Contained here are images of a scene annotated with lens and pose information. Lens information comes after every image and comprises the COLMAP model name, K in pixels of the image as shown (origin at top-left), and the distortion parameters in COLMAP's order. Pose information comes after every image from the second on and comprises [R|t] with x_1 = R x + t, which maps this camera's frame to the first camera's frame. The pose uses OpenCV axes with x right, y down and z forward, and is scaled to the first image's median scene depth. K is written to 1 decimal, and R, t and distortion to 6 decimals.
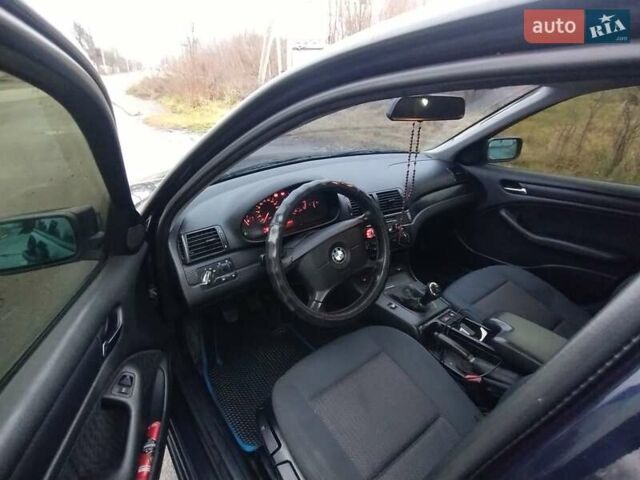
lens RADIAL K [[368.1, 0, 320.0], [0, 368.1, 240.0], [0, 0, 1]] dist [0.002378, 0.000961]
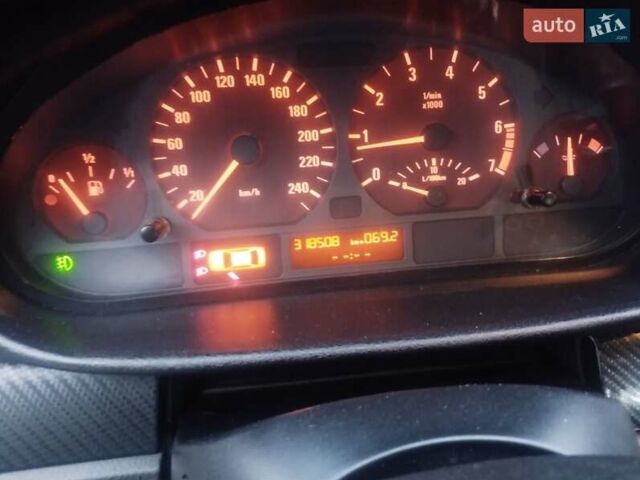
lens RADIAL K [[368.1, 0, 320.0], [0, 368.1, 240.0], [0, 0, 1]] dist [0.002378, 0.000961]
pose [[0.856098, 0.178488, -0.485014, -0.026109], [-0.175183, 0.983131, 0.052584, -0.051792], [0.486218, 0.039950, 0.872924, 0.845125]]
